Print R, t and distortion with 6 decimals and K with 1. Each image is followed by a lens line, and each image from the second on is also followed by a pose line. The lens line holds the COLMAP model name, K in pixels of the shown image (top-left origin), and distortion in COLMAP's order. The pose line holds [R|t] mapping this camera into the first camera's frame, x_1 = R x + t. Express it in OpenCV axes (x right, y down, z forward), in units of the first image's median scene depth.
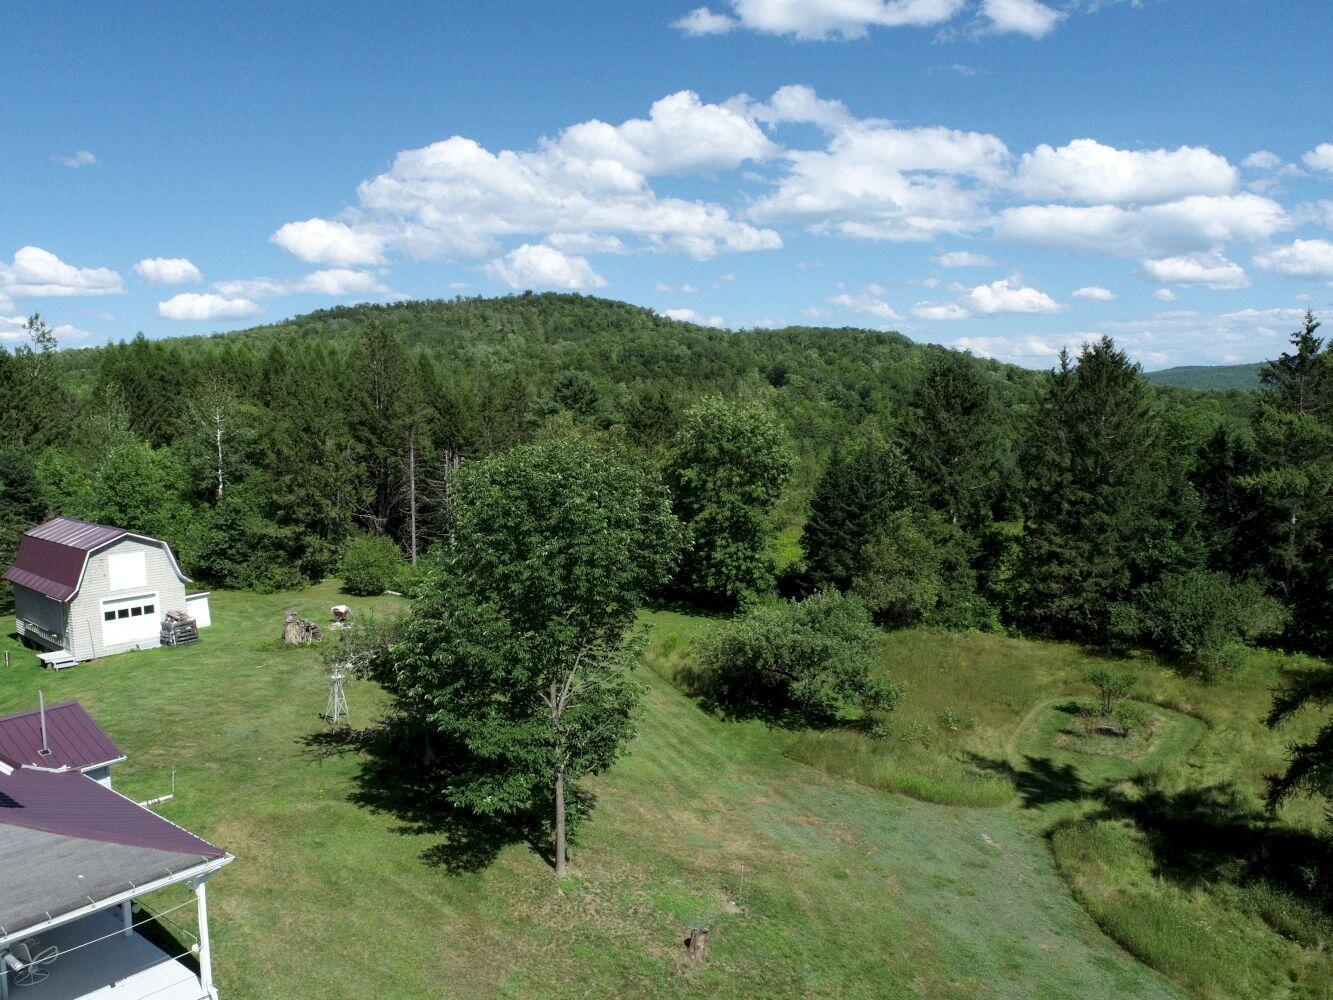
lens RADIAL K [[1023.7, 0, 664.9], [0, 1023.7, 501.9], [0, 0, 1]] dist [-0.016790, 0.012380]
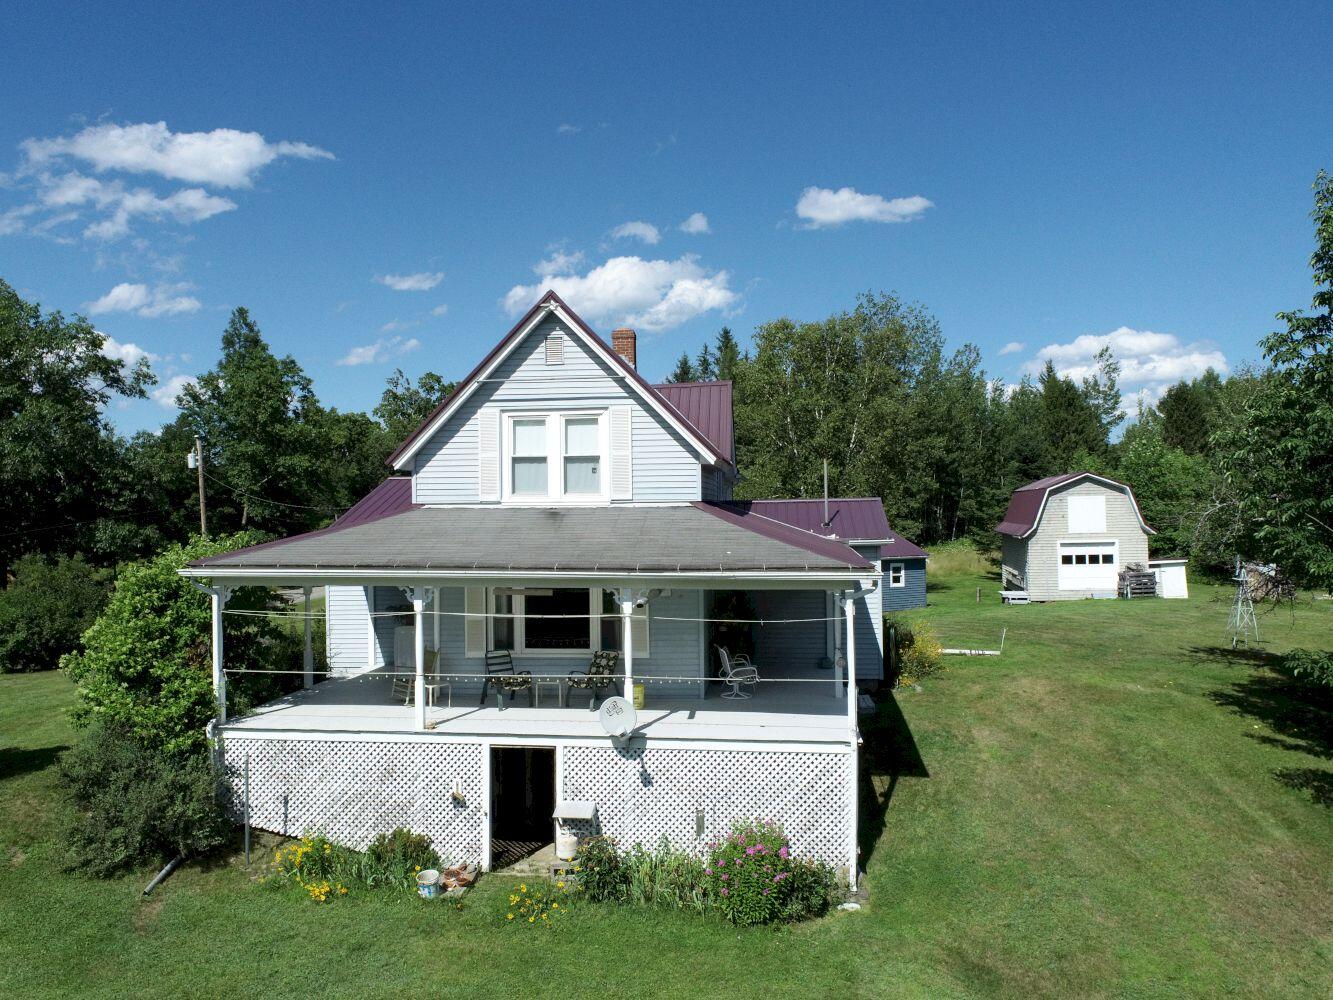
lens RADIAL K [[1023.7, 0, 658.4], [0, 1023.7, 498.7], [0, 0, 1]] dist [-0.016790, 0.012380]
pose [[0.534395, 0.004364, -0.845224, 0.044829], [-0.081871, 0.995552, -0.046624, 0.092745], [0.841260, 0.094115, 0.532375, 0.112598]]
